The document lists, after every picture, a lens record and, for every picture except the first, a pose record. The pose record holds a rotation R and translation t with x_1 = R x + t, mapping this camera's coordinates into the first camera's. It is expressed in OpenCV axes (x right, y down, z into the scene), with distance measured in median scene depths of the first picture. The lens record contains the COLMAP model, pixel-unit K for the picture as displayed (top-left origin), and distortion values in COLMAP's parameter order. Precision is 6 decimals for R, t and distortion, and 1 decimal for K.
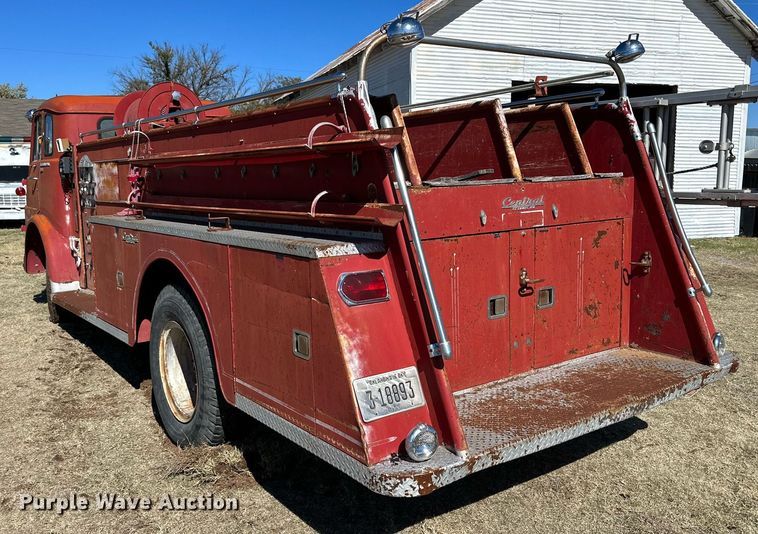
lens RADIAL K [[696.8, 0, 379.0], [0, 696.8, 267.0], [0, 0, 1]] dist [0.102052, -0.000243]
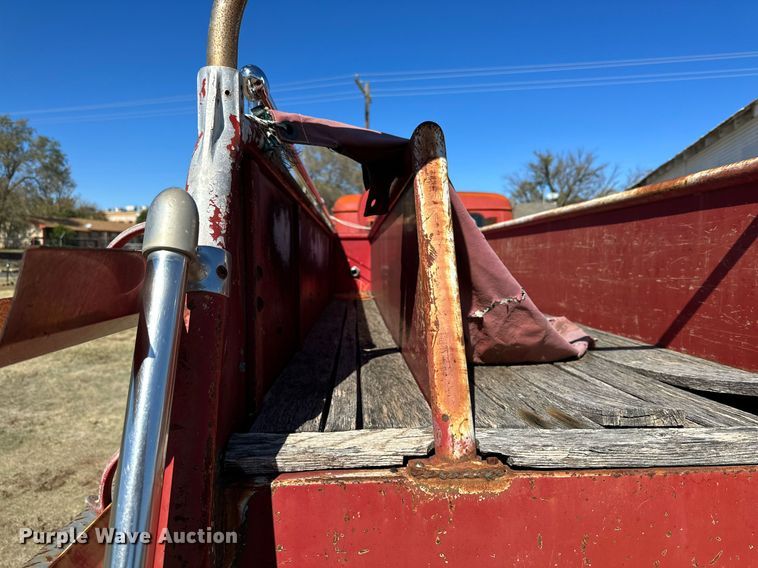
lens RADIAL K [[562.2, 0, 382.3], [0, 562.2, 290.1], [0, 0, 1]] dist [0.029441, -0.043666]
pose [[0.834952, 0.052635, -0.547800, 0.123601], [-0.089067, 0.995217, -0.040130, -0.145168], [0.543068, 0.082298, 0.835646, 0.704191]]
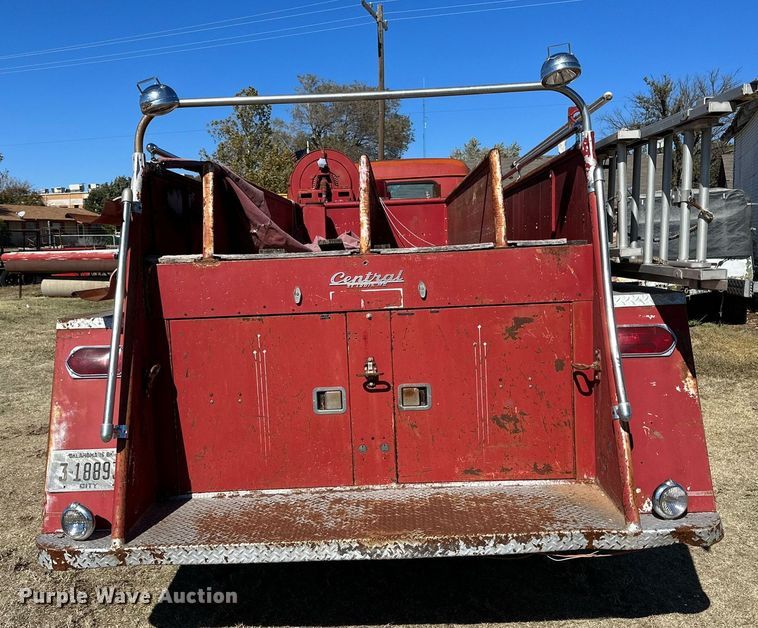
lens RADIAL K [[824.5, 0, 379.5], [0, 824.5, 342.4], [0, 0, 1]] dist [0.192873, -0.444339]
pose [[0.792519, 0.060532, -0.606836, 0.796325], [-0.060236, 0.997966, 0.020879, -0.037231], [0.606865, 0.020007, 0.794553, 0.227141]]
